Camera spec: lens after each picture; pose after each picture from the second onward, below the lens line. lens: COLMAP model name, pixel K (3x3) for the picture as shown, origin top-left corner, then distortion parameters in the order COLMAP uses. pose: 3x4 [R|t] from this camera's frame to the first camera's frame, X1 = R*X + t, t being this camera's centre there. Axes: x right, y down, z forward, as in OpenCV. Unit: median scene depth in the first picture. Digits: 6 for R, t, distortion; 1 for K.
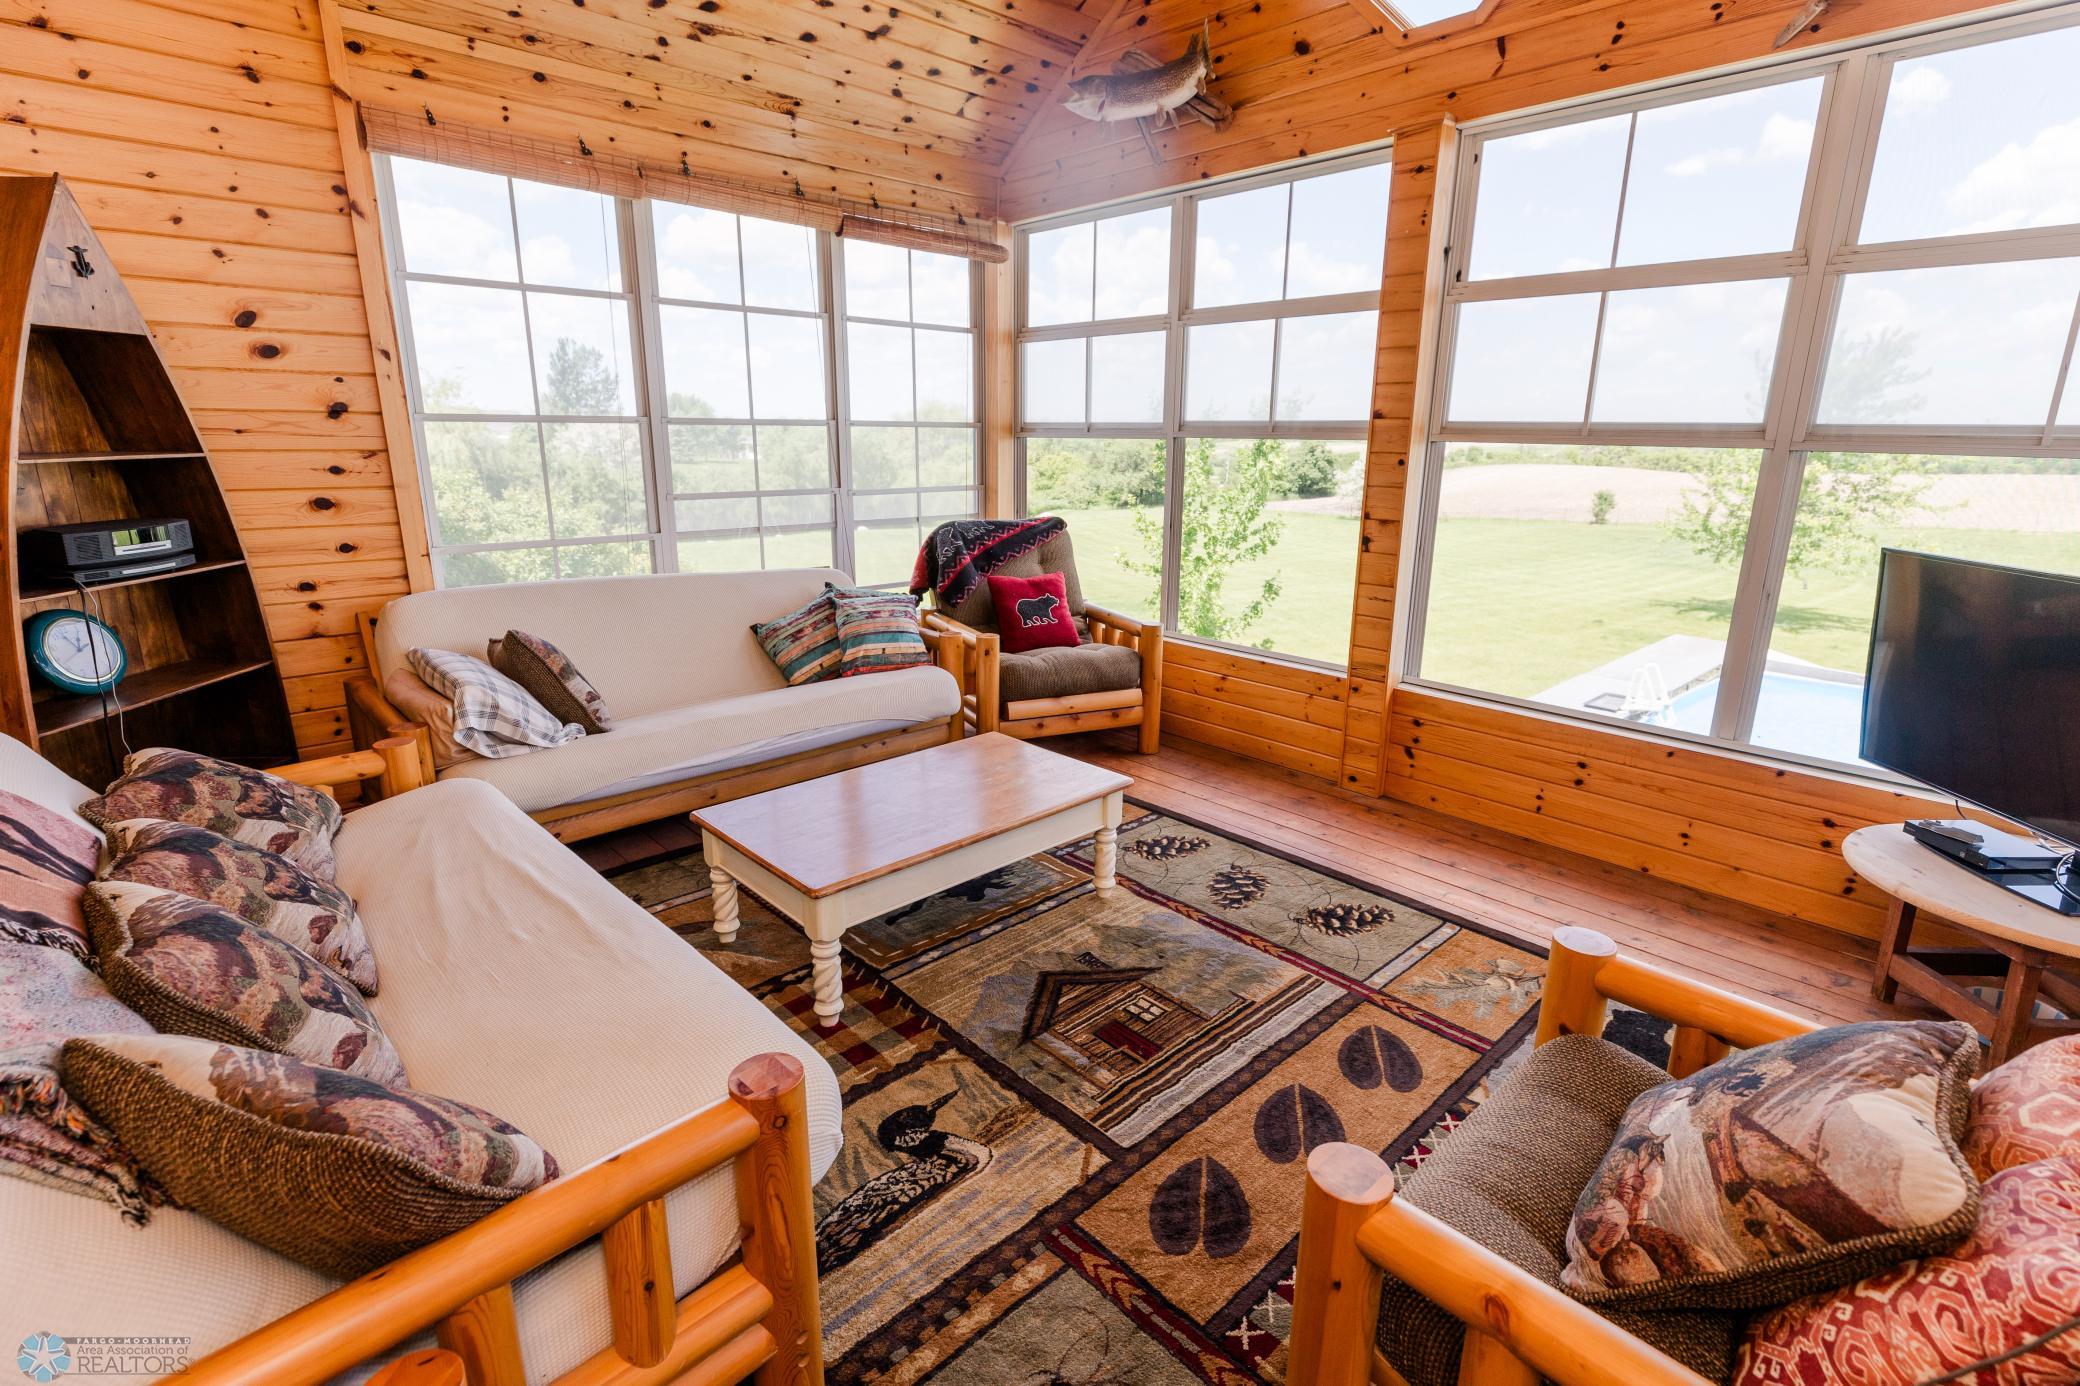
lens RADIAL K [[970.8, 0, 1034.6], [0, 970.8, 682.7], [0, 0, 1]] dist [0.002811, 0.000449]
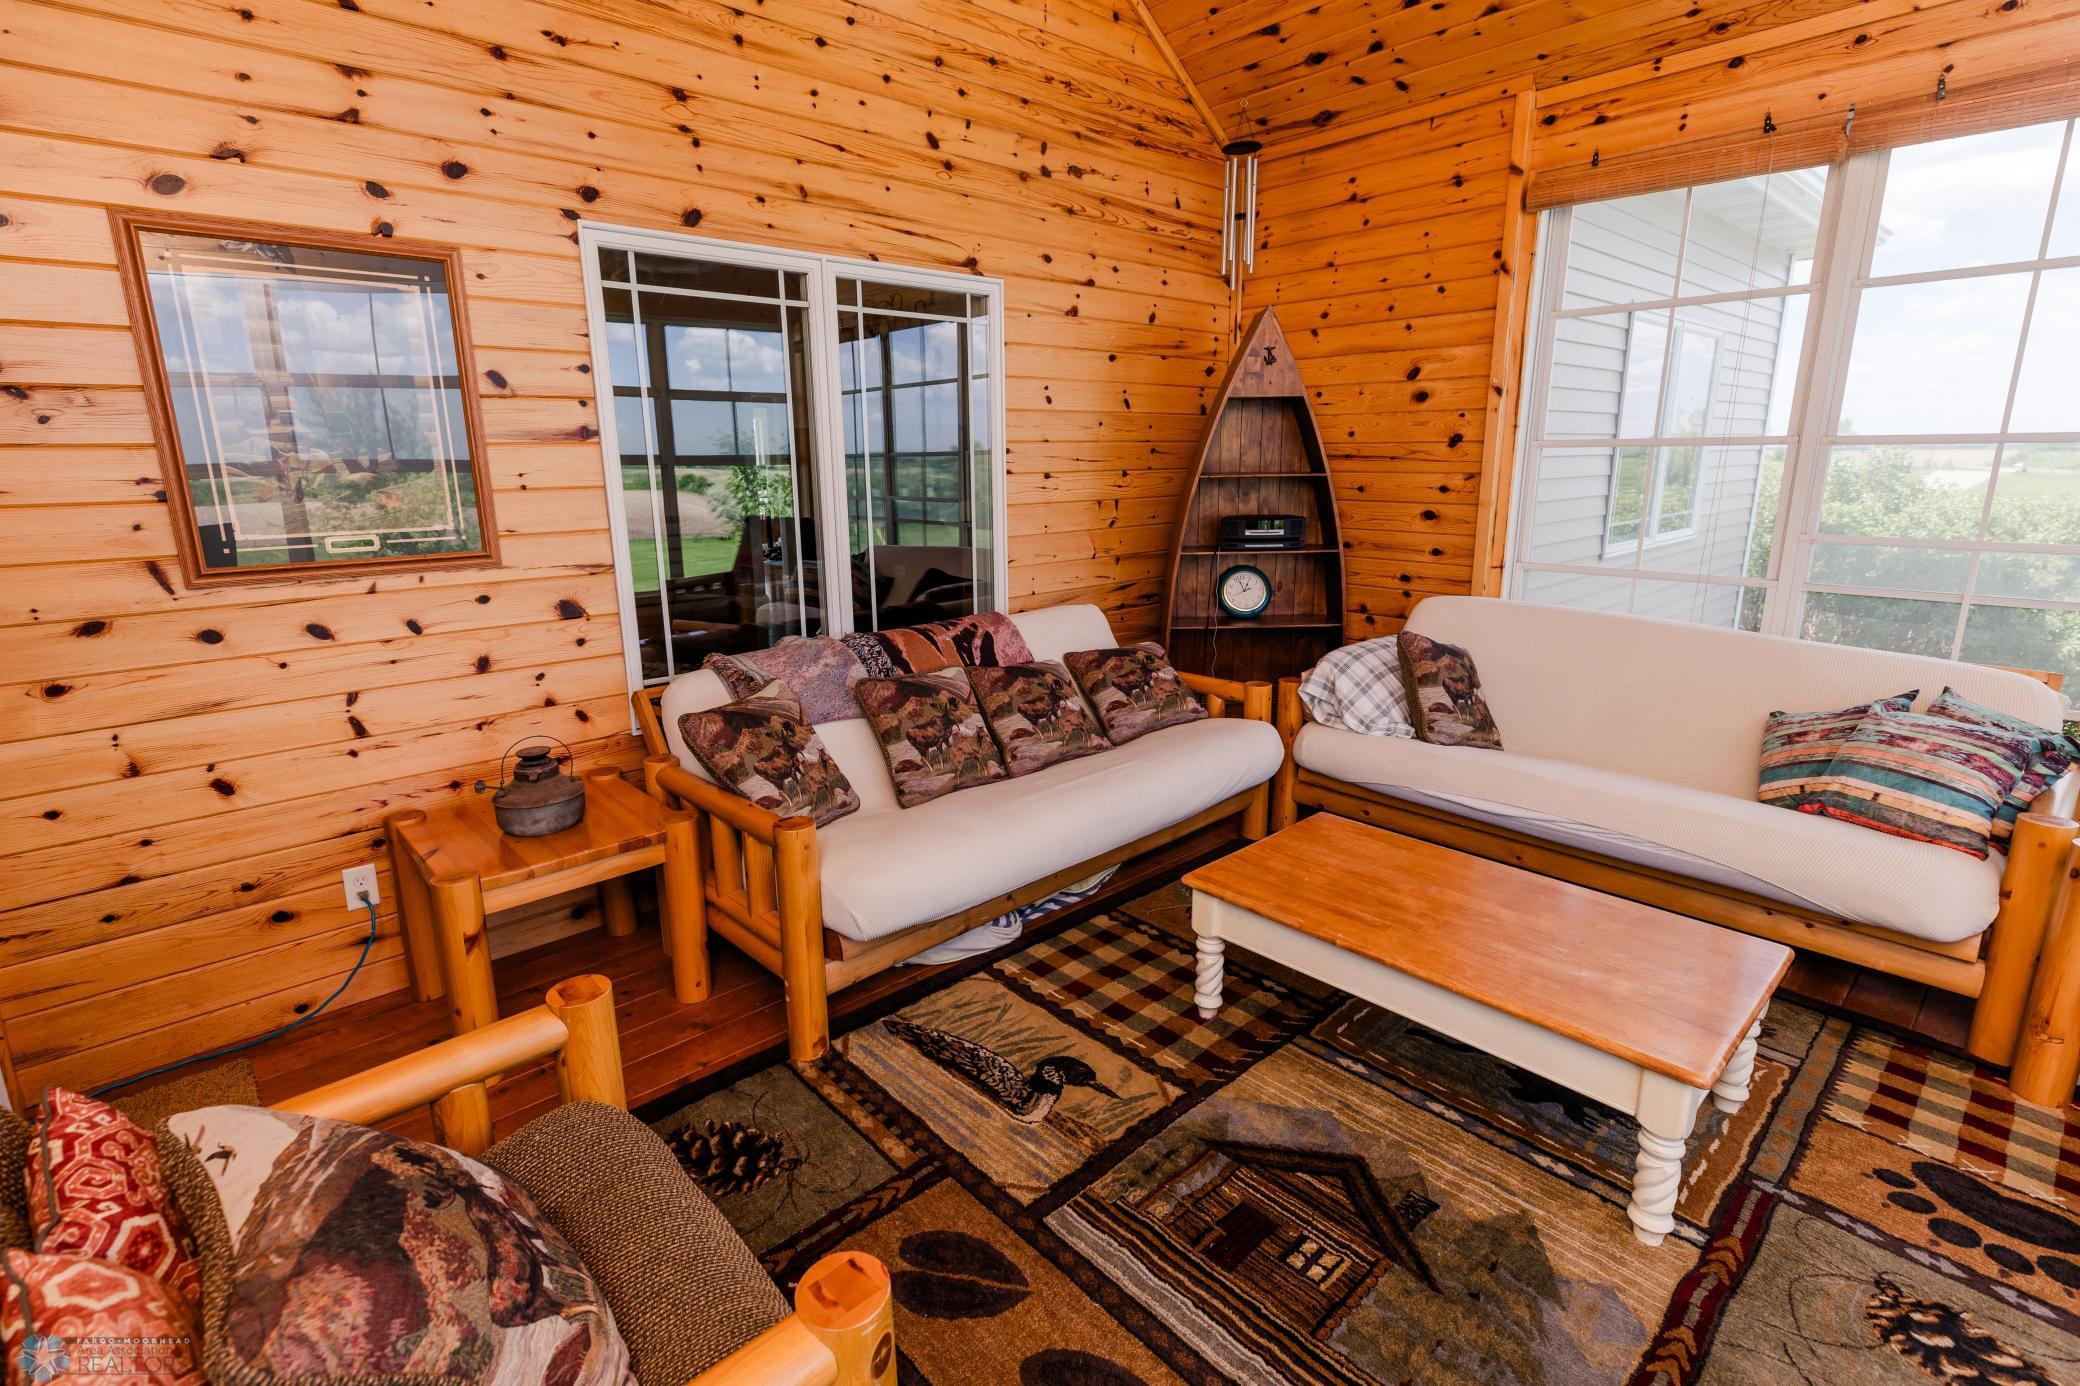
lens RADIAL K [[970.8, 0, 1034.9], [0, 970.8, 688.5], [0, 0, 1]] dist [0.002811, 0.000449]
pose [[-0.014643, 0.226060, -0.974003, 0.704200], [-0.244335, 0.943768, 0.222716, -0.165557], [0.969580, 0.241245, 0.041415, 0.659496]]
